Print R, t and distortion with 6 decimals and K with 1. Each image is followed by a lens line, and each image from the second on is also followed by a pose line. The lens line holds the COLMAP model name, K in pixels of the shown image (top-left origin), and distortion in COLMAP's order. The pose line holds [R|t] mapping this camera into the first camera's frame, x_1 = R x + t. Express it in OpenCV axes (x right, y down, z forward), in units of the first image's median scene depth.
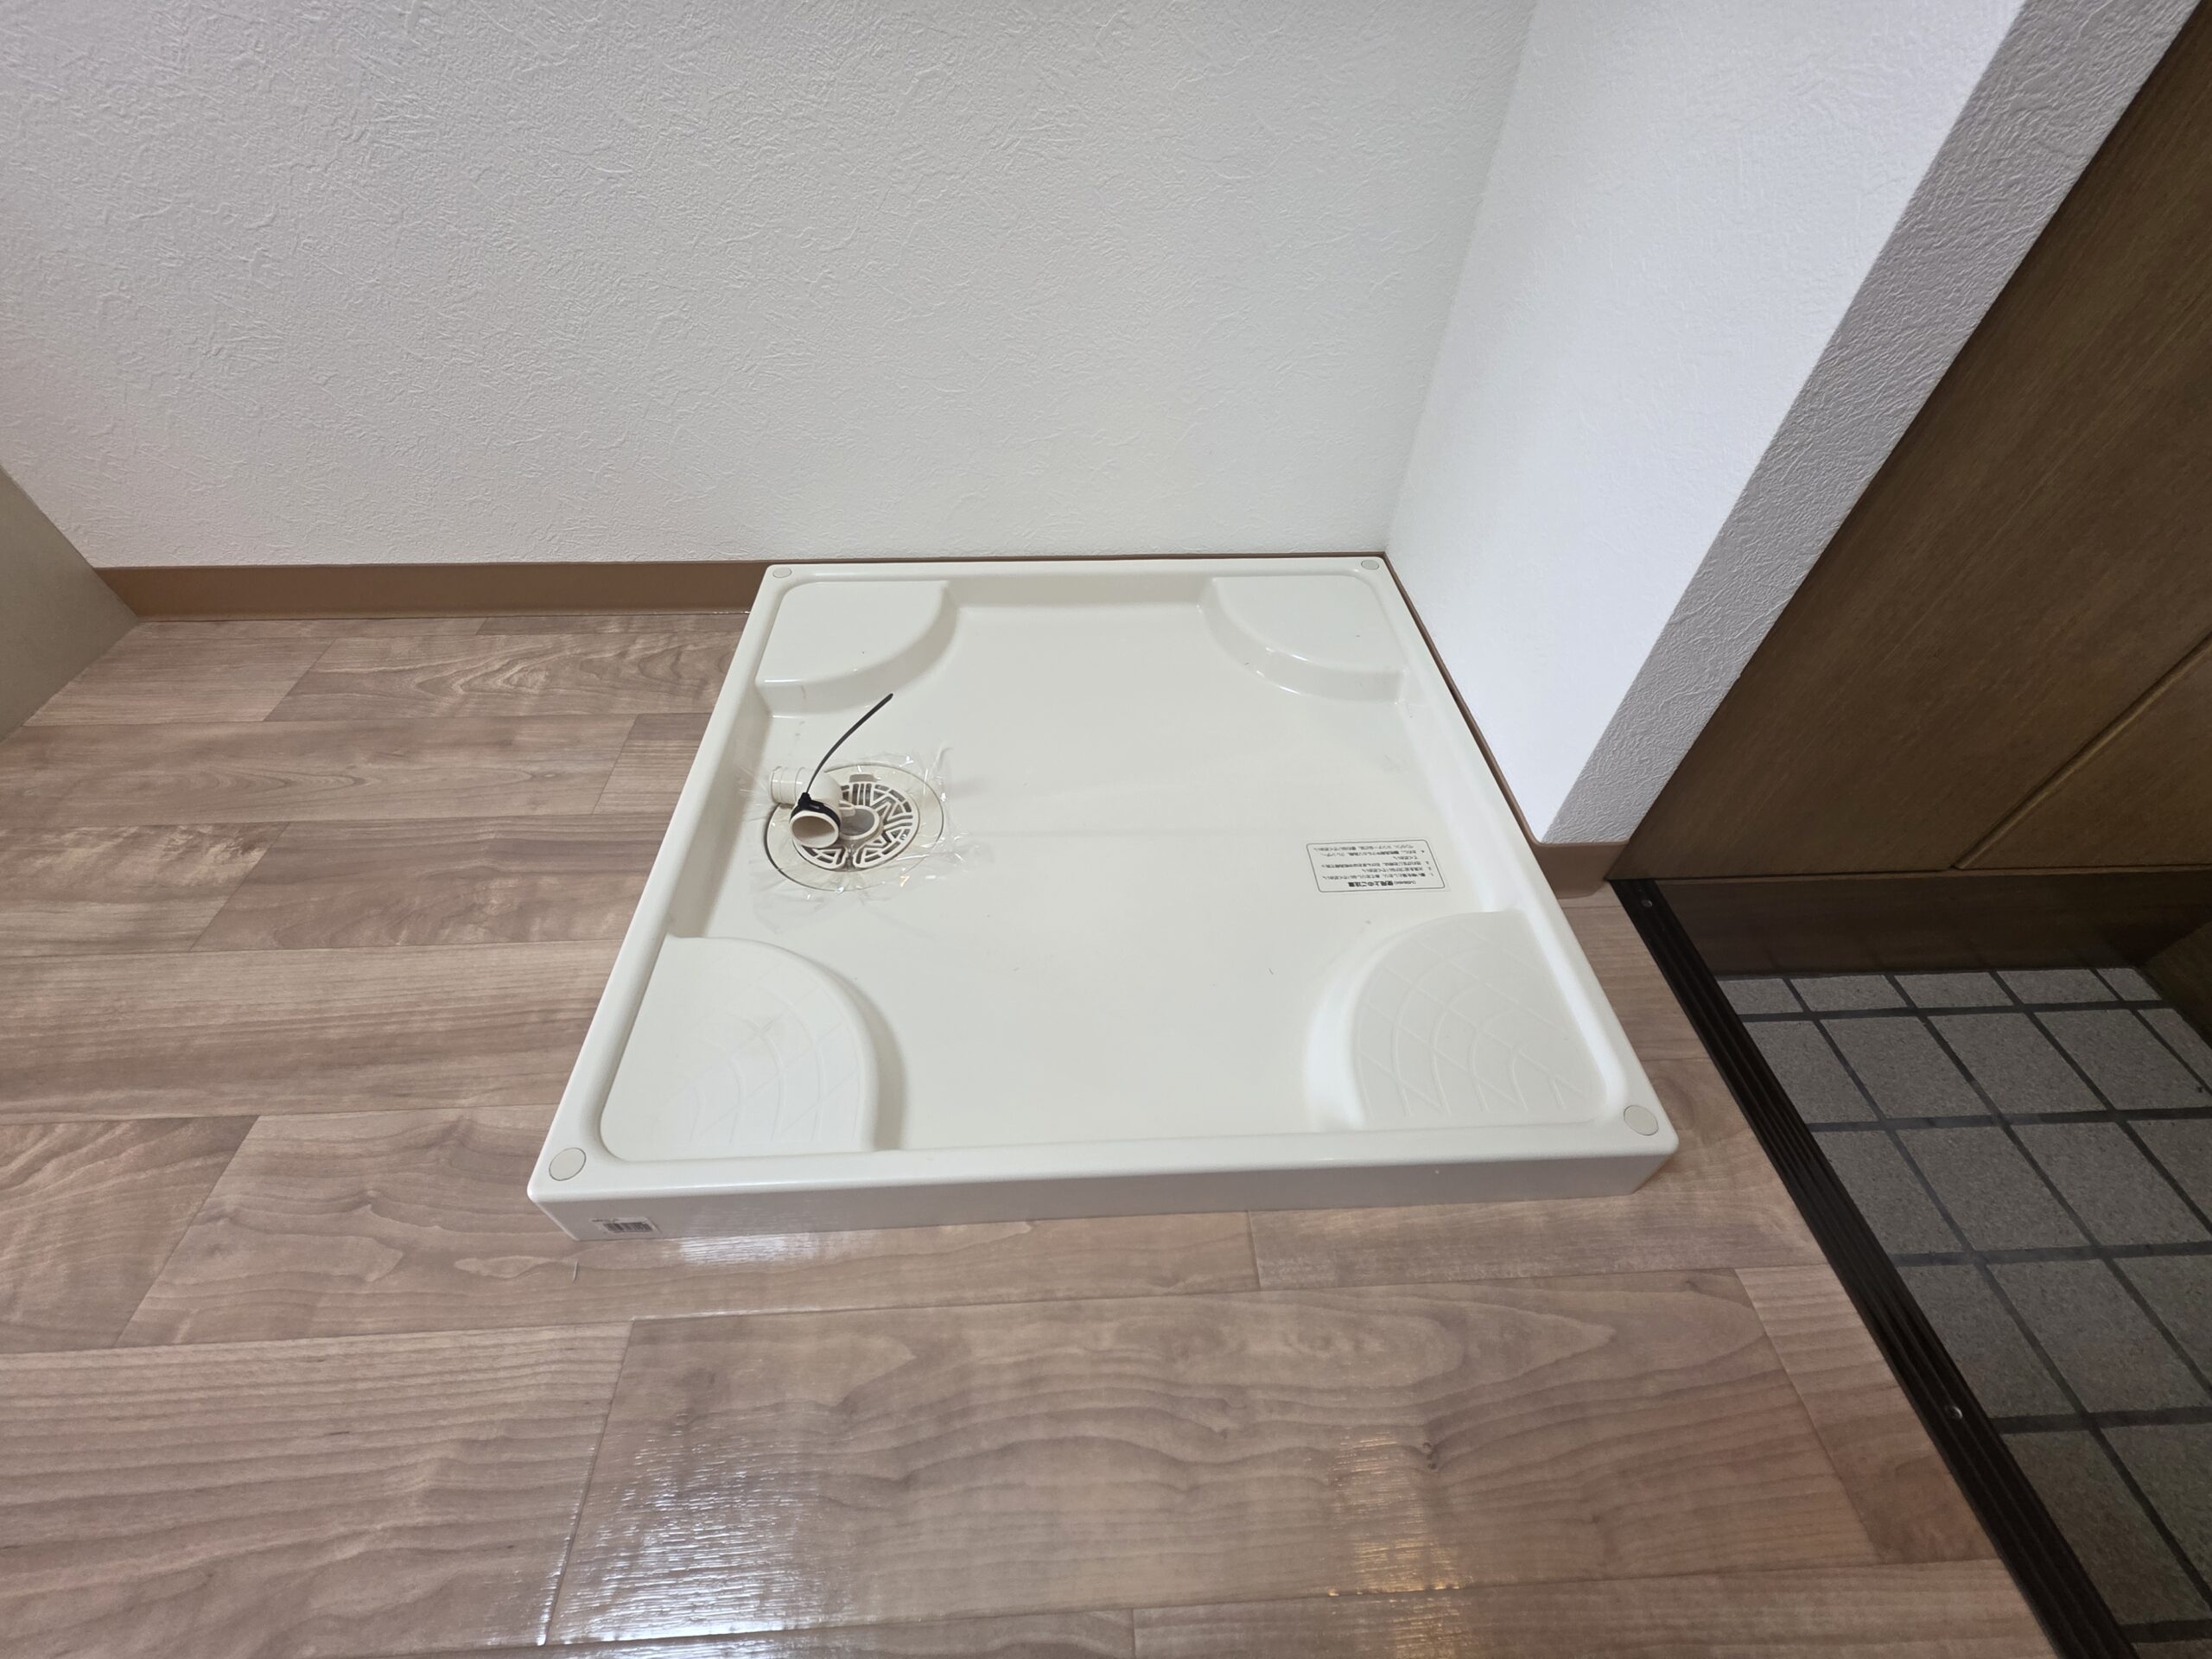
lens RADIAL K [[885.7, 0, 1101.6], [0, 885.7, 818.4], [0, 0, 1]] dist [-0.001513, 0.001549]
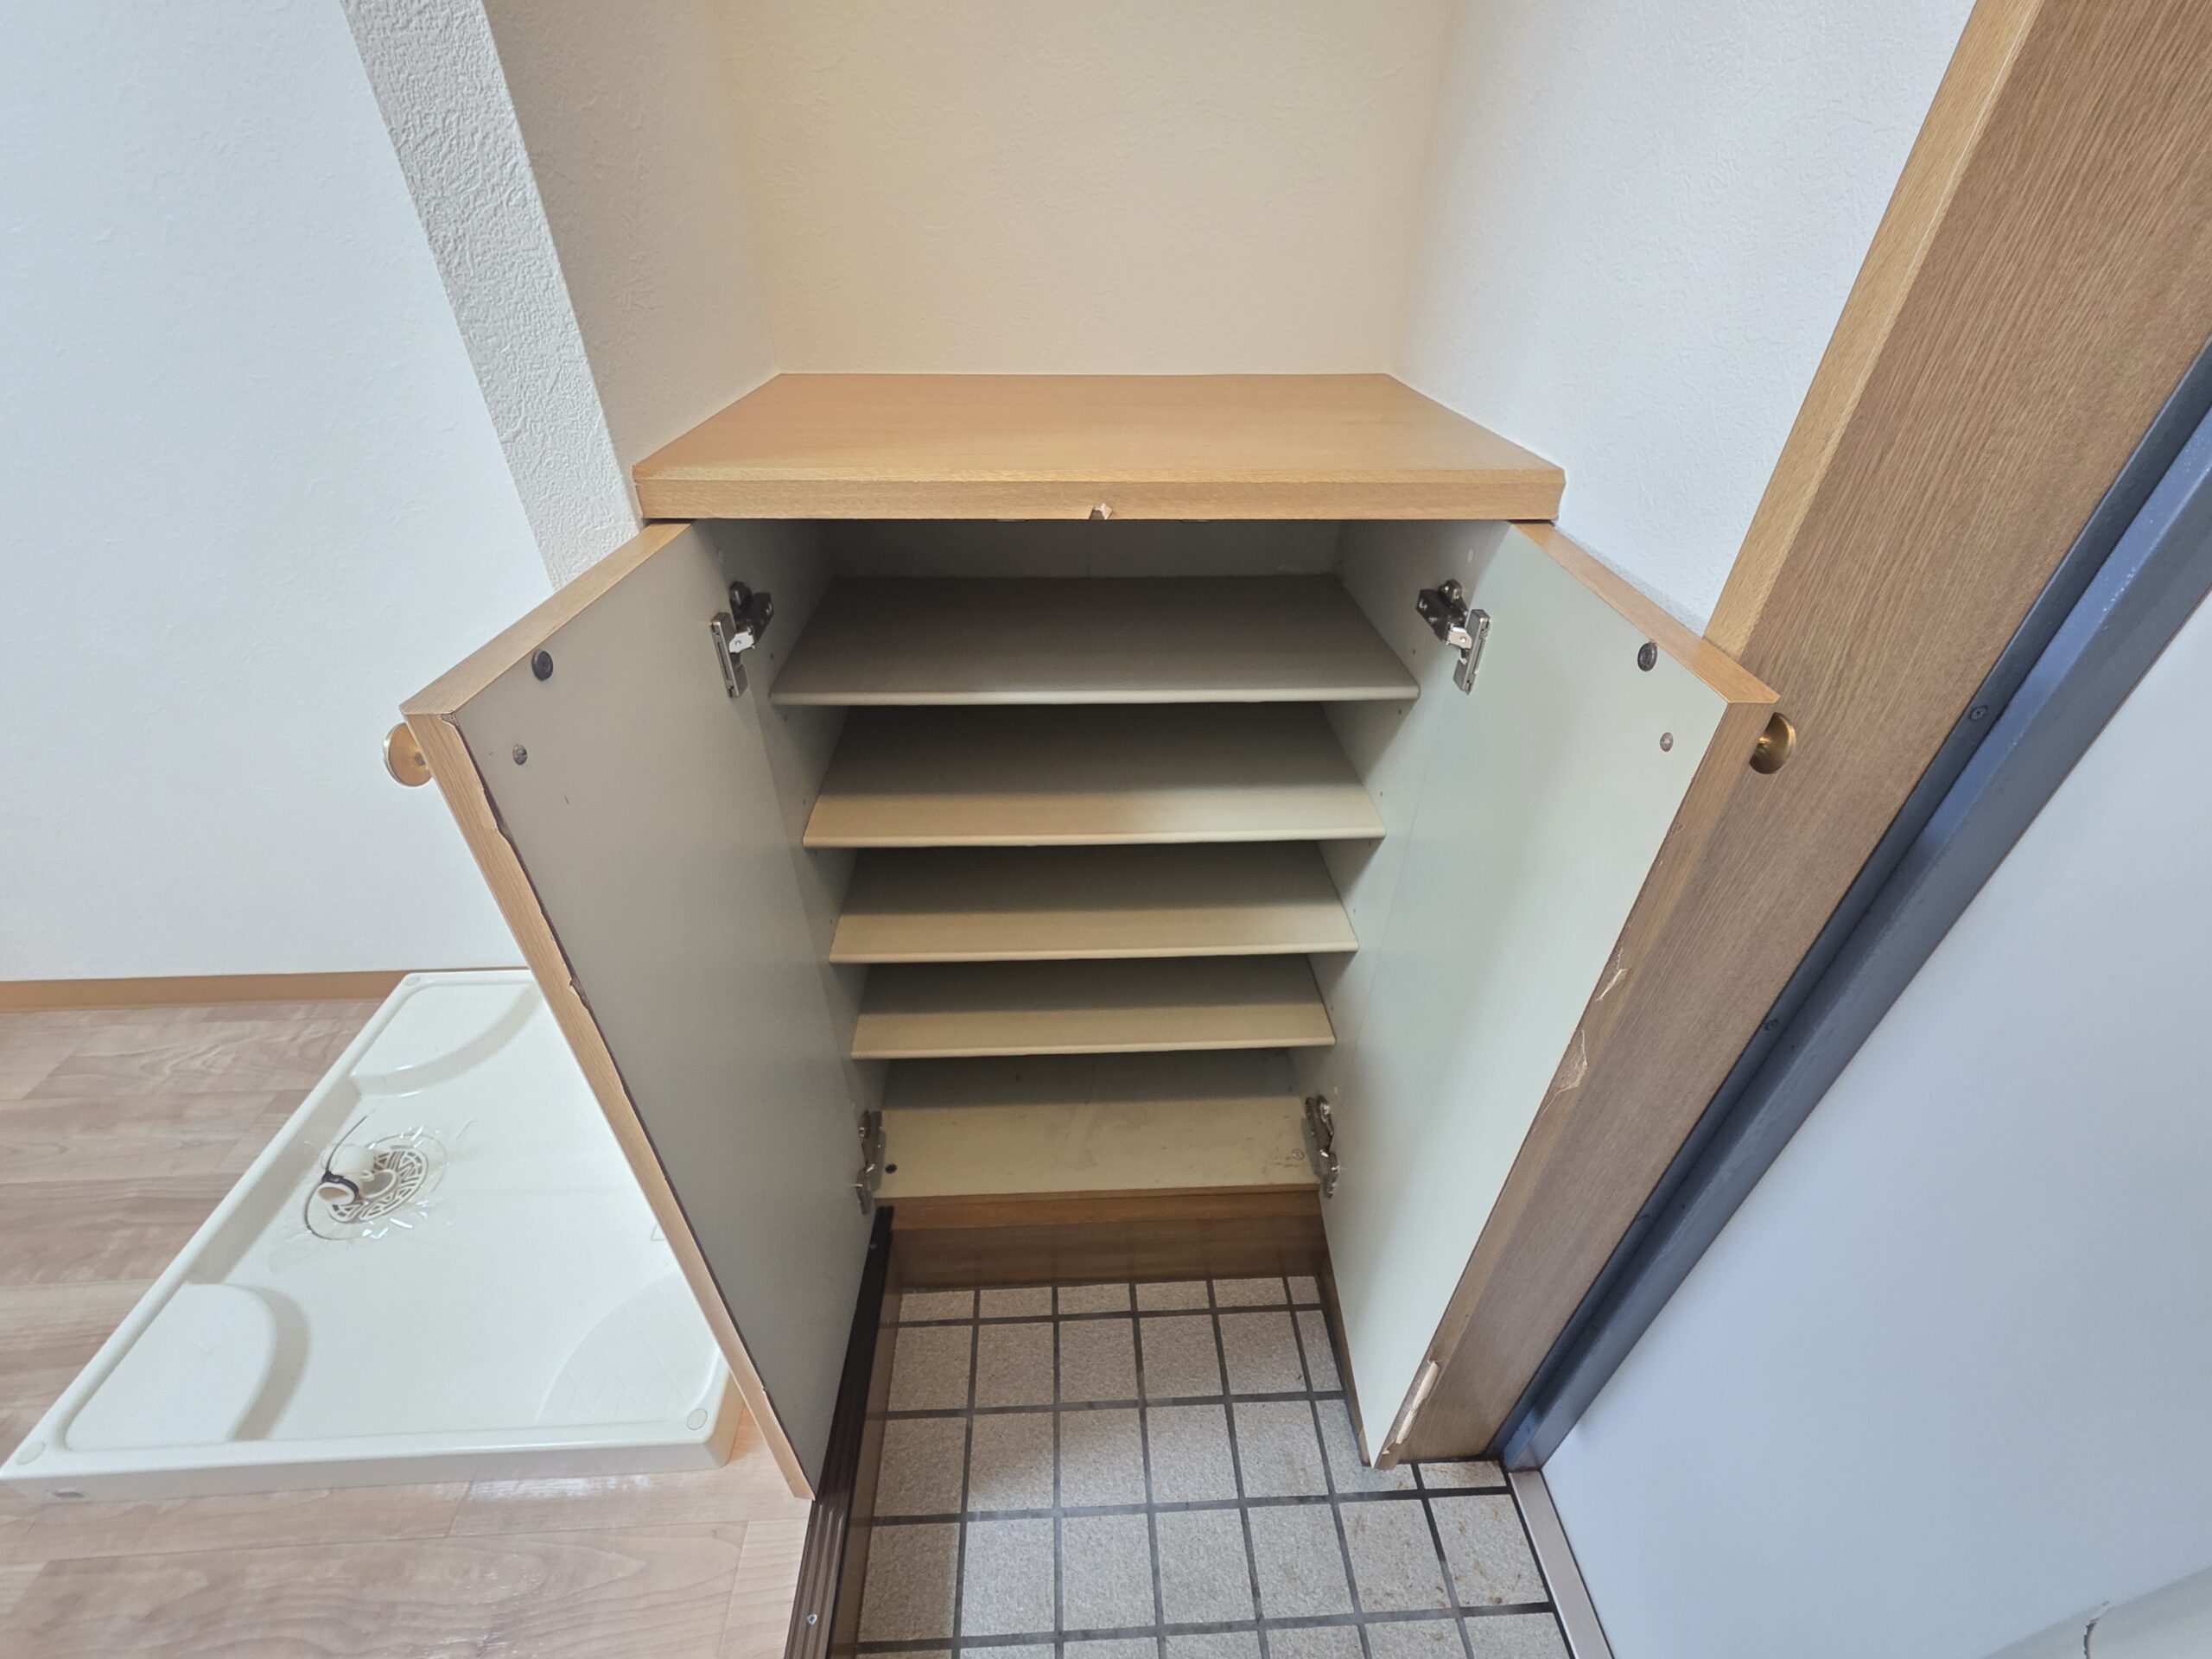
lens RADIAL K [[885.7, 0, 1093.2], [0, 885.7, 838.0], [0, 0, 1]] dist [-0.001513, 0.001549]
pose [[0.999871, -0.009992, -0.012554, 0.876910], [0.007454, 0.982150, -0.187953, -0.255770], [0.014208, 0.187836, 0.982098, -0.509543]]
